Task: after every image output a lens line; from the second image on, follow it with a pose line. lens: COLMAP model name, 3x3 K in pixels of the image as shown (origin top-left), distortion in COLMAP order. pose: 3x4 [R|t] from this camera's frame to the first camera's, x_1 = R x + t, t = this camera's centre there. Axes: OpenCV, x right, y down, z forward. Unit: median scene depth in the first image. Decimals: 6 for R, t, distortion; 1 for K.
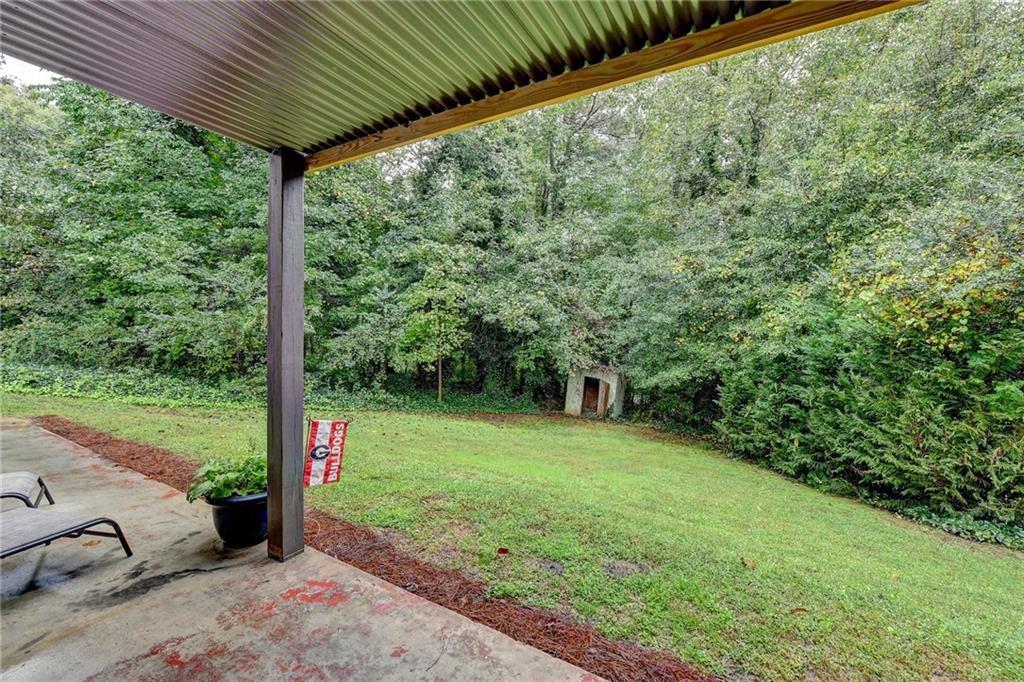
lens RADIAL K [[418.3, 0, 511.2], [0, 418.3, 336.4], [0, 0, 1]] dist [-0.009564, -0.000488]
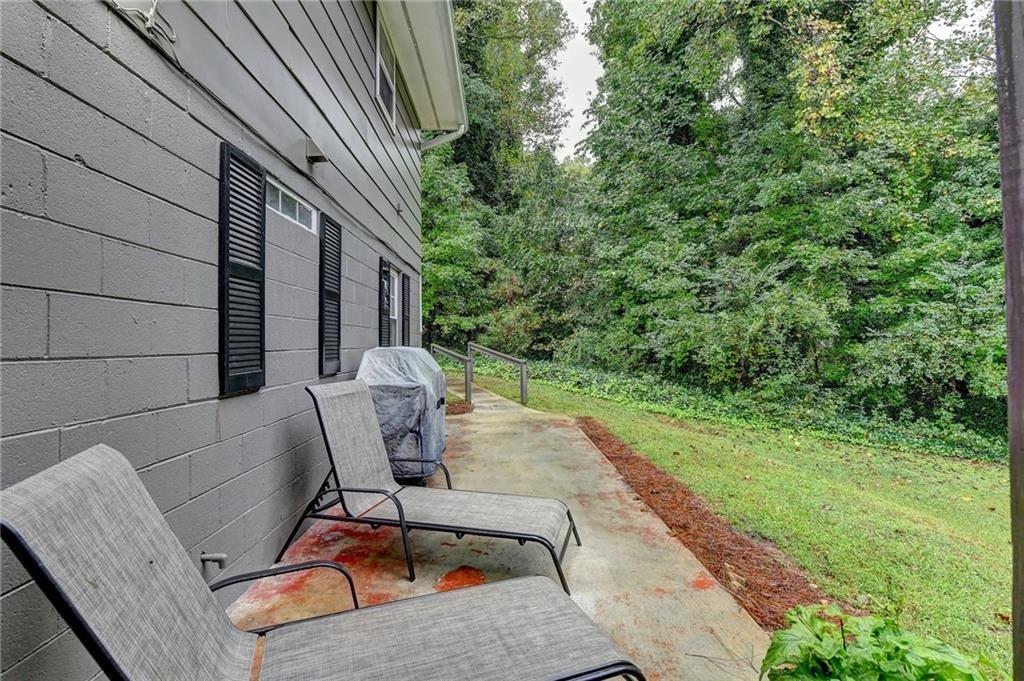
lens RADIAL K [[474.9, 0, 511.0], [0, 474.9, 338.5], [0, 0, 1]] dist [-0.001124, -0.000364]
pose [[0.530640, -0.020573, -0.847348, -0.088150], [0.015250, 0.999775, -0.014724, 0.001057], [0.847460, -0.005110, 0.530834, 0.090316]]
